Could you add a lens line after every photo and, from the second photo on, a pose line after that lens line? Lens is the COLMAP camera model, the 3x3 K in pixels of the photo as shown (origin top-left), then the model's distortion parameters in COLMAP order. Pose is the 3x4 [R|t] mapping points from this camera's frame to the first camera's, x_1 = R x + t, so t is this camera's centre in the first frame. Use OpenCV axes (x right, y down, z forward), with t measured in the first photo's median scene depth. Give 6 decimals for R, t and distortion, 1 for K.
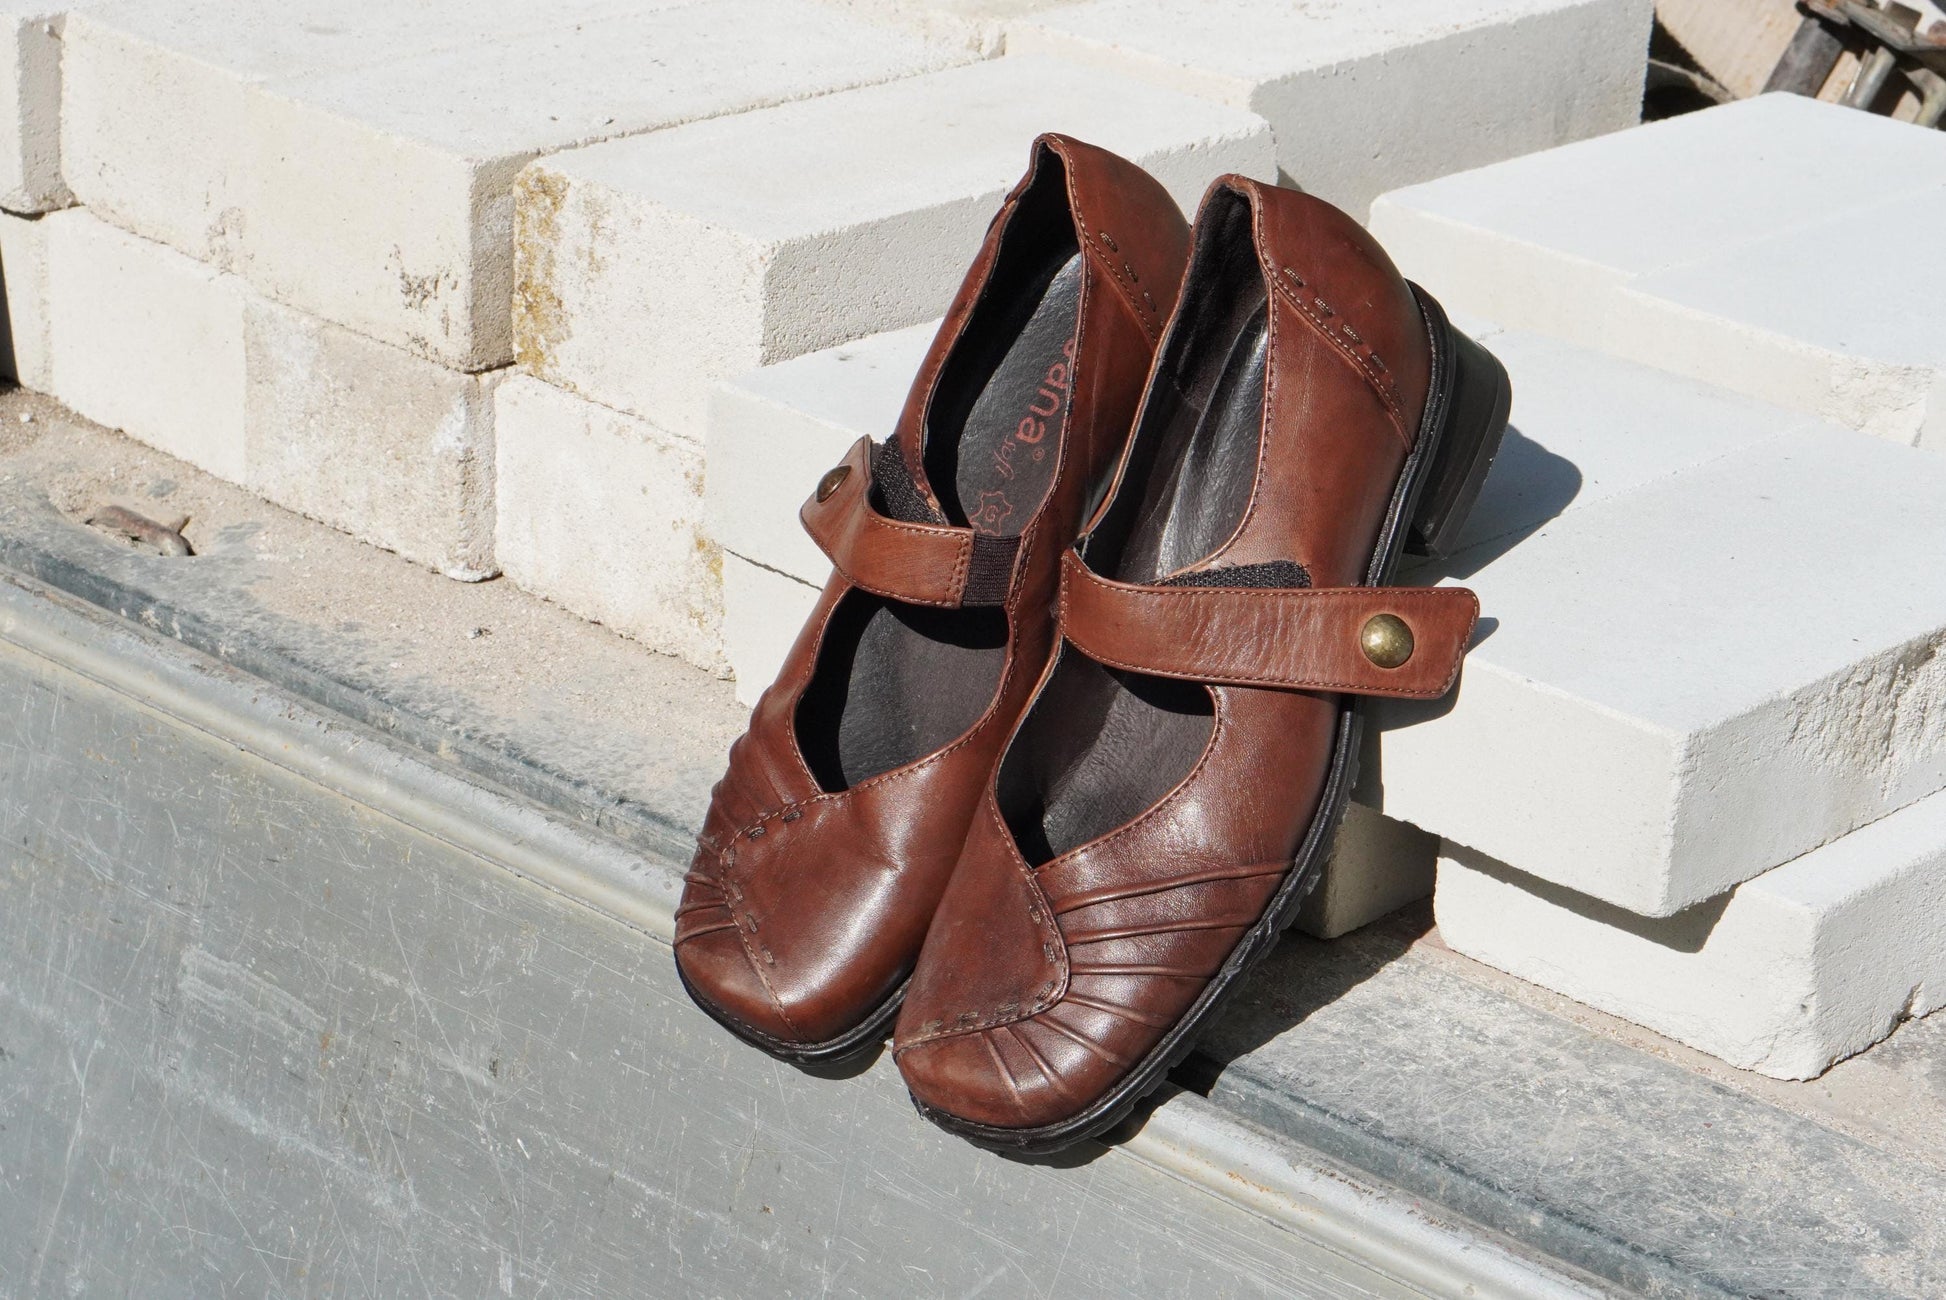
lens RADIAL K [[4433.7, 0, 973.2], [0, 4433.7, 603.7], [0, 0, 1]] dist [0.221047, 0.159435]
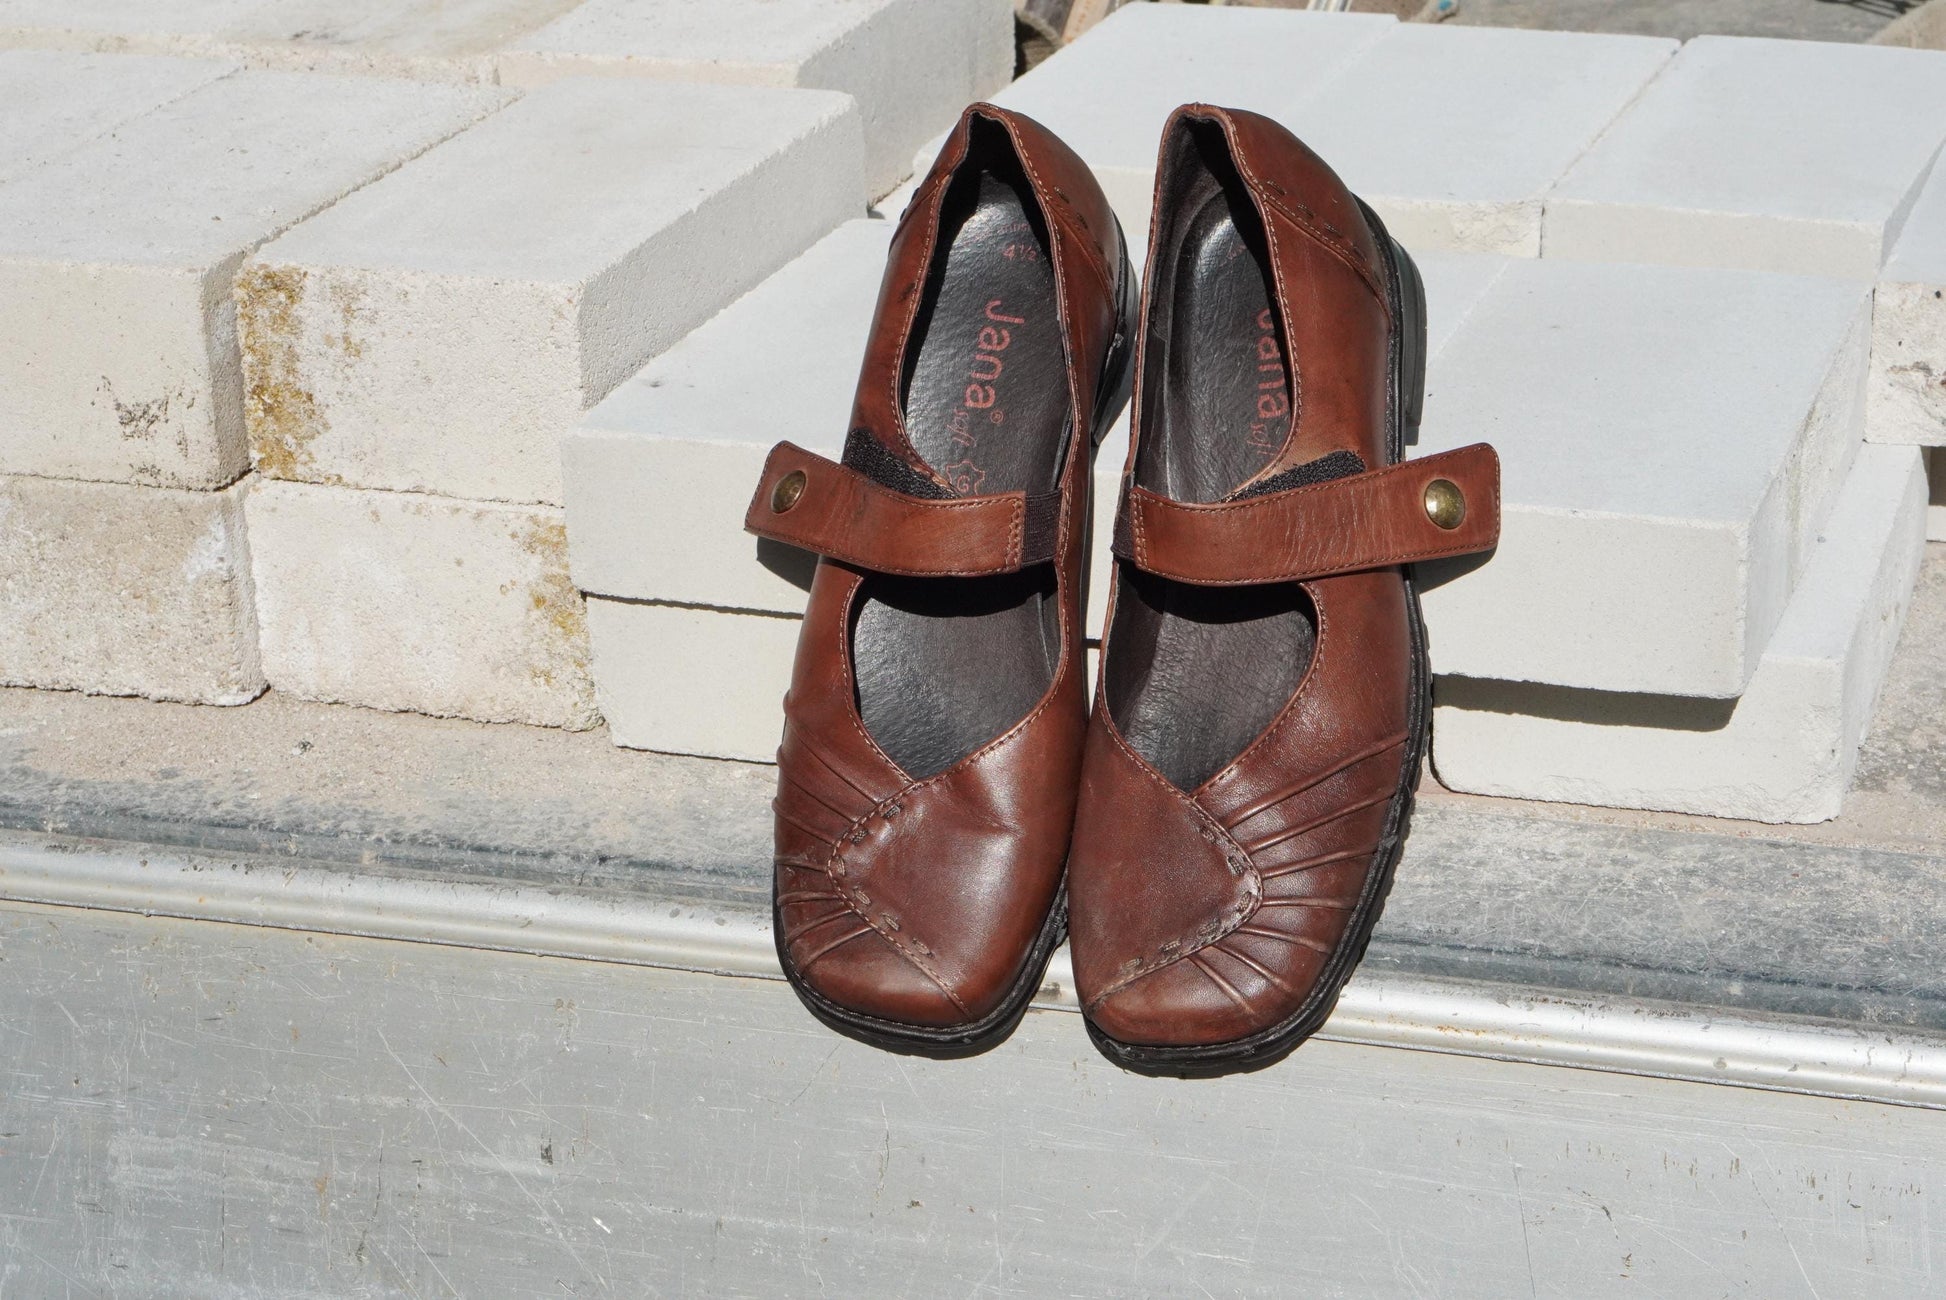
lens RADIAL K [[4433.7, 0, 973.2], [0, 4433.7, 603.7], [0, 0, 1]] dist [0.221047, 0.159435]
pose [[0.908125, -0.221663, 0.355212, -0.330136], [0.224559, 0.973880, 0.033629, -0.024828], [-0.353388, 0.049227, 0.934181, 0.042756]]
